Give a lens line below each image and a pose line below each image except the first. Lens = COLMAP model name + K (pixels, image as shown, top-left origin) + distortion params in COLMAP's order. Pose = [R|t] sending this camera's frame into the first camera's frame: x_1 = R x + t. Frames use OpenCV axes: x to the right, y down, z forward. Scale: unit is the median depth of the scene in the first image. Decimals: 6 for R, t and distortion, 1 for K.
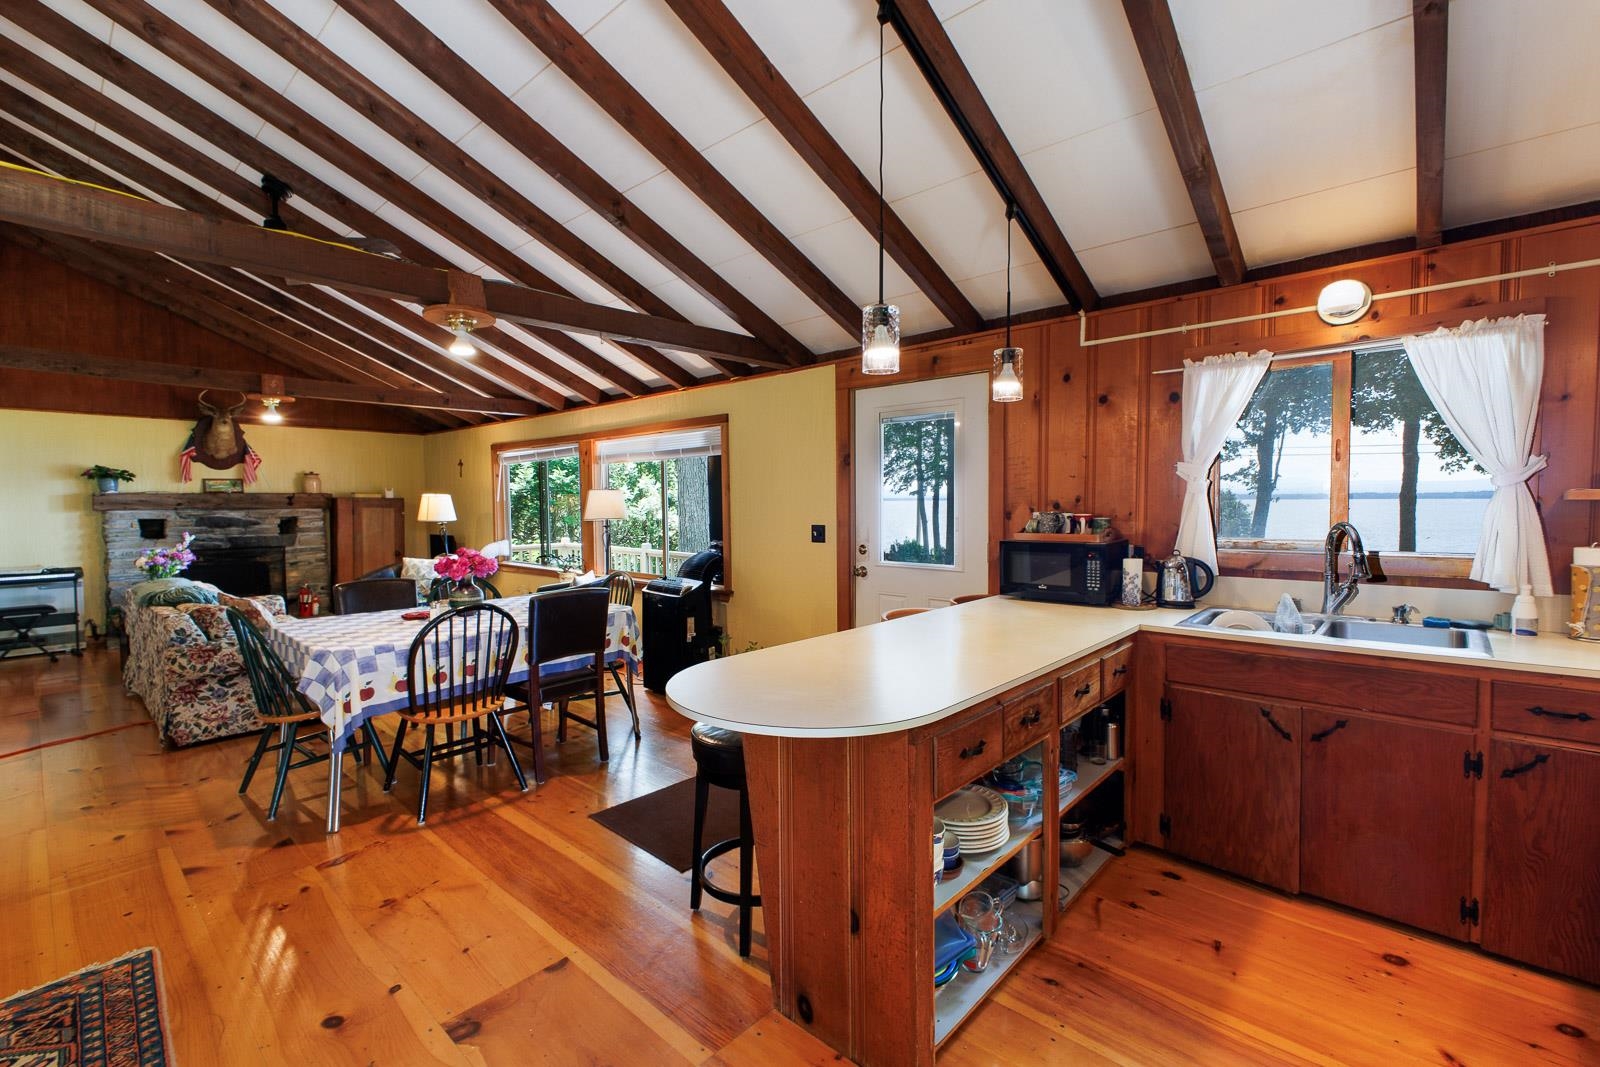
lens RADIAL K [[701.6, 0, 810.8], [0, 701.6, 530.2], [0, 0, 1]] dist [-0.000356, -0.000950]
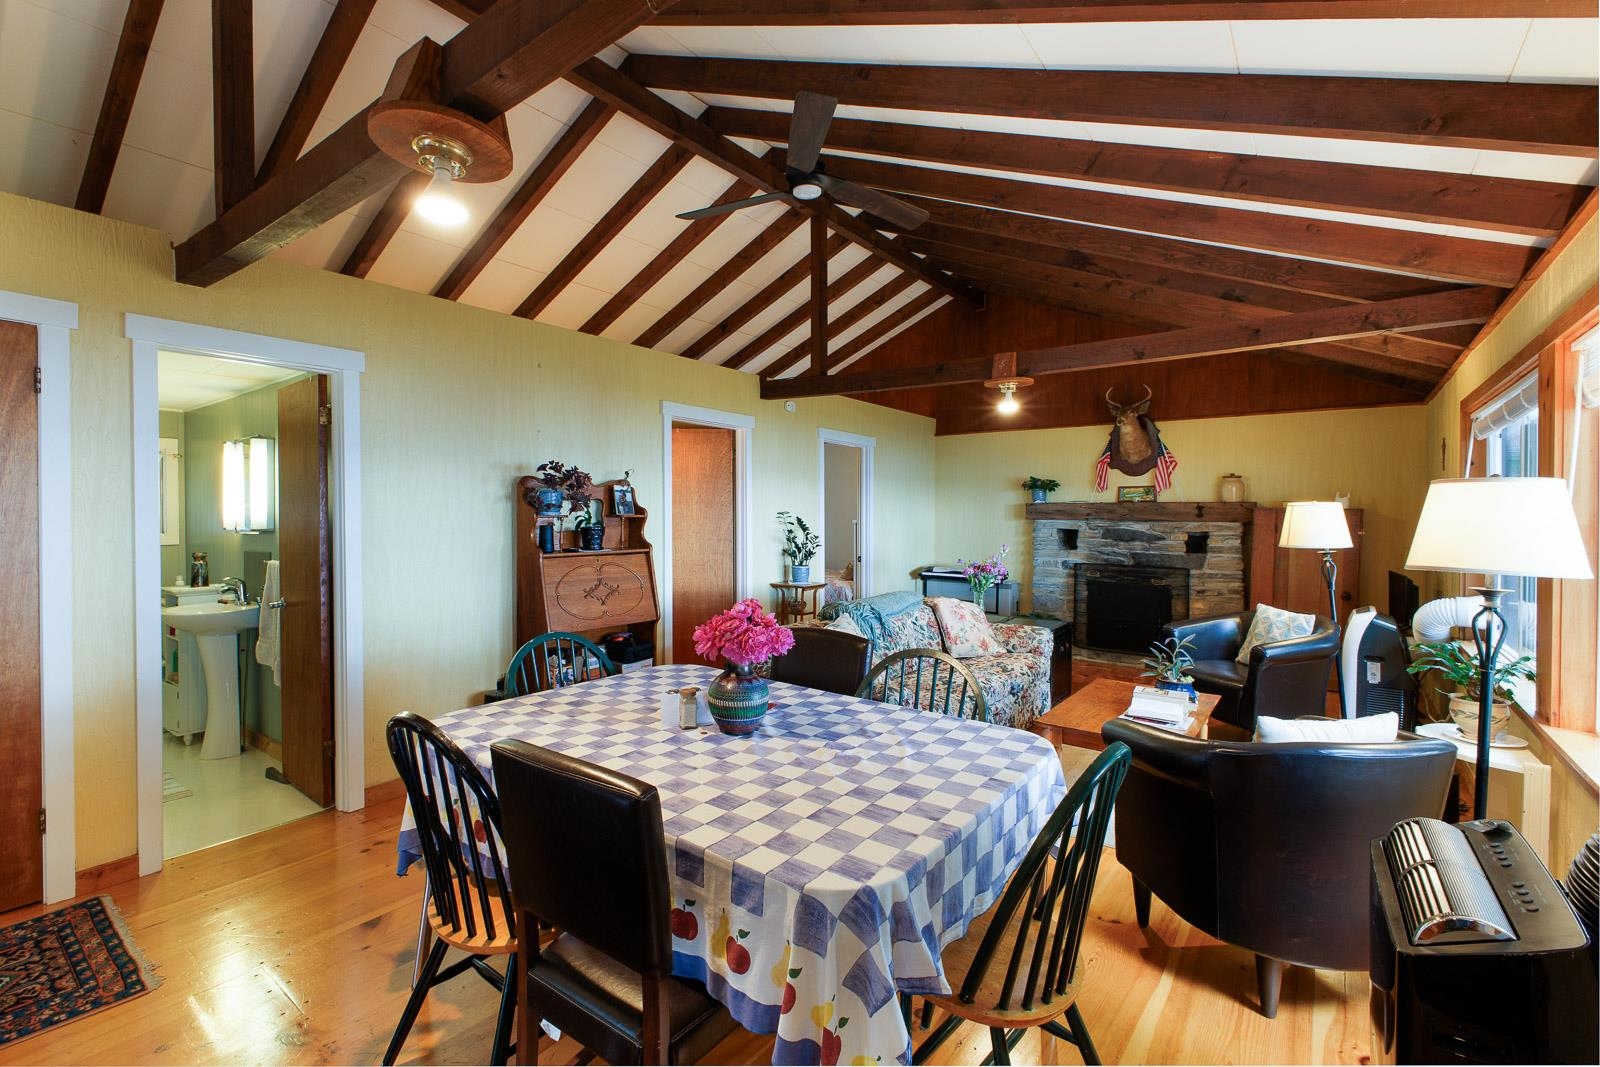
lens RADIAL K [[702.0, 0, 803.3], [0, 702.0, 524.8], [0, 0, 1]] dist [0.018856, -0.000101]
pose [[0.078726, 0.024263, -0.996601, 0.016863], [-0.051747, 0.998455, 0.020220, -0.023309], [0.995552, 0.049980, 0.079860, 0.568570]]
